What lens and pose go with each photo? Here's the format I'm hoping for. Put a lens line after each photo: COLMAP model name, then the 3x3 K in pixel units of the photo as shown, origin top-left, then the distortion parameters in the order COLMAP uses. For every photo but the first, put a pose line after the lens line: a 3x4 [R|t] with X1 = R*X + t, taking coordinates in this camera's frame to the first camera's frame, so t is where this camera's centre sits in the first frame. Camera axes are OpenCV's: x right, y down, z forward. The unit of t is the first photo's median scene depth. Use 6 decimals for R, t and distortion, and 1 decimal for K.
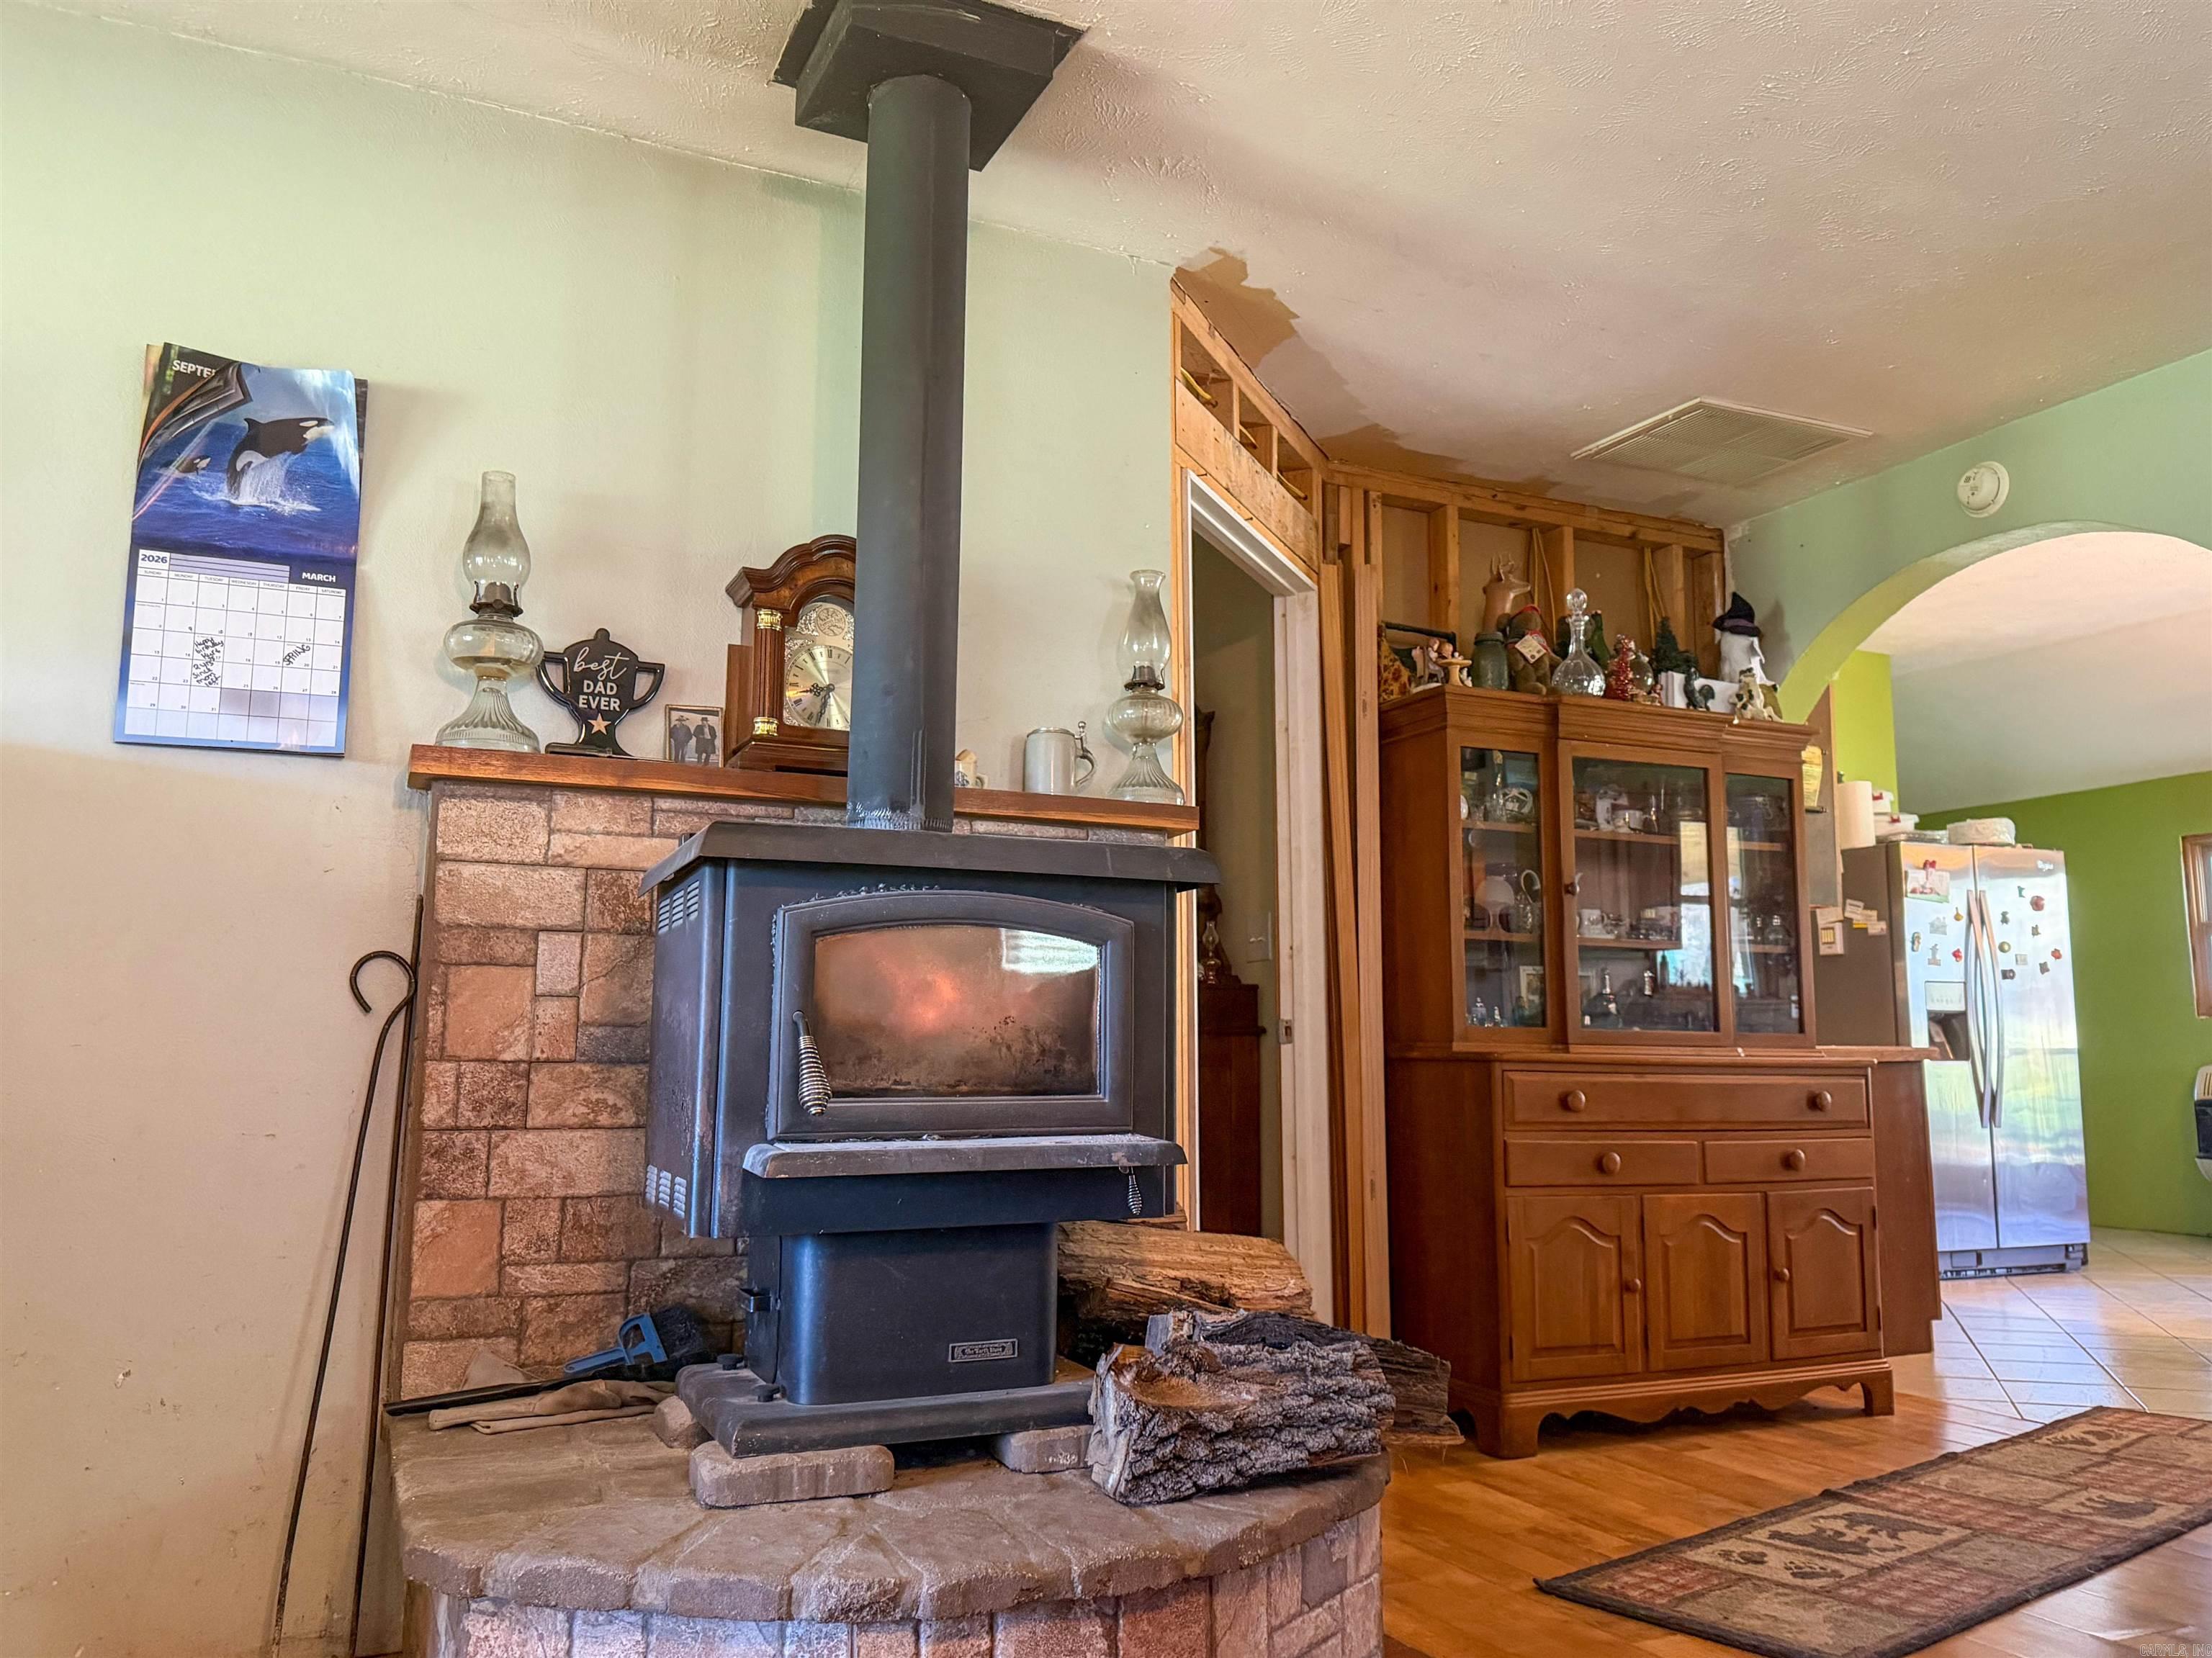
lens RADIAL K [[1650.6, 0, 1160.7], [0, 1650.6, 820.6], [0, 0, 1]] dist [0.045456, -0.004351]
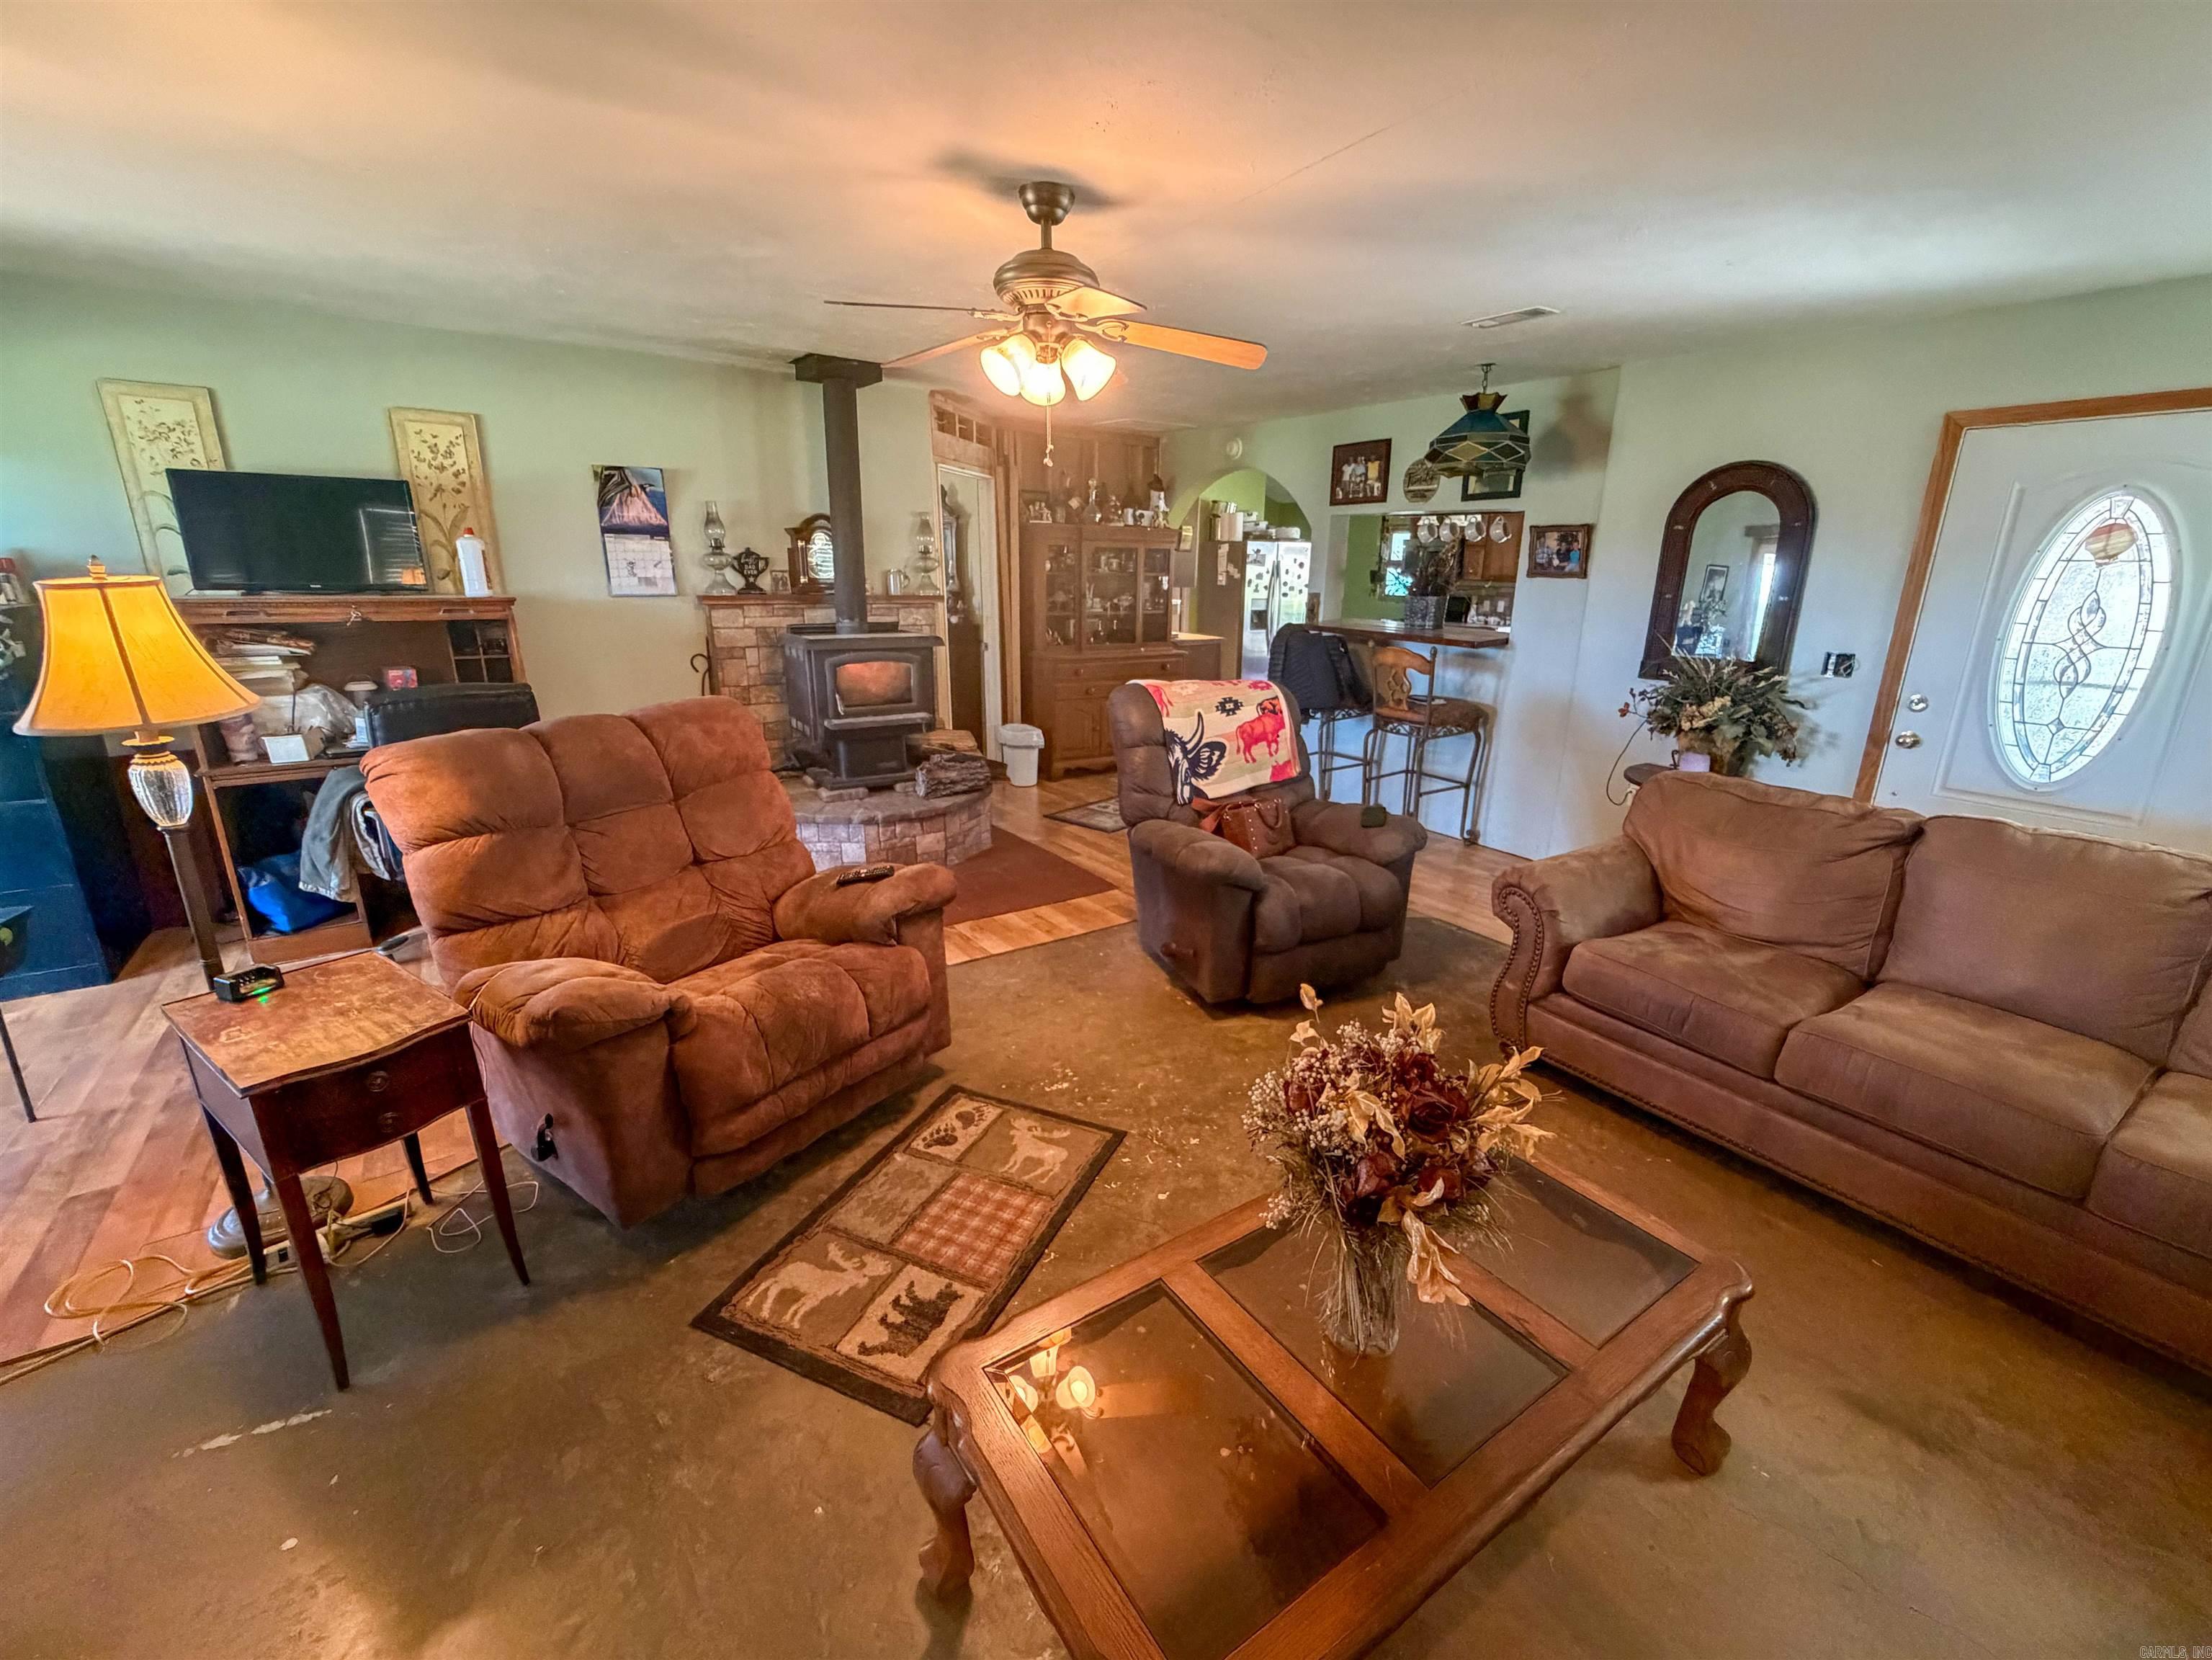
lens RADIAL K [[920.0, 0, 1106.0], [0, 920.0, 830.0], [0, 0, 1]] dist [0.001111, 0.000128]
pose [[0.991598, -0.032857, 0.125116, 0.108999], [-0.022621, 0.908259, 0.417796, -0.395766], [-0.127366, -0.417116, 0.899885, -0.937250]]
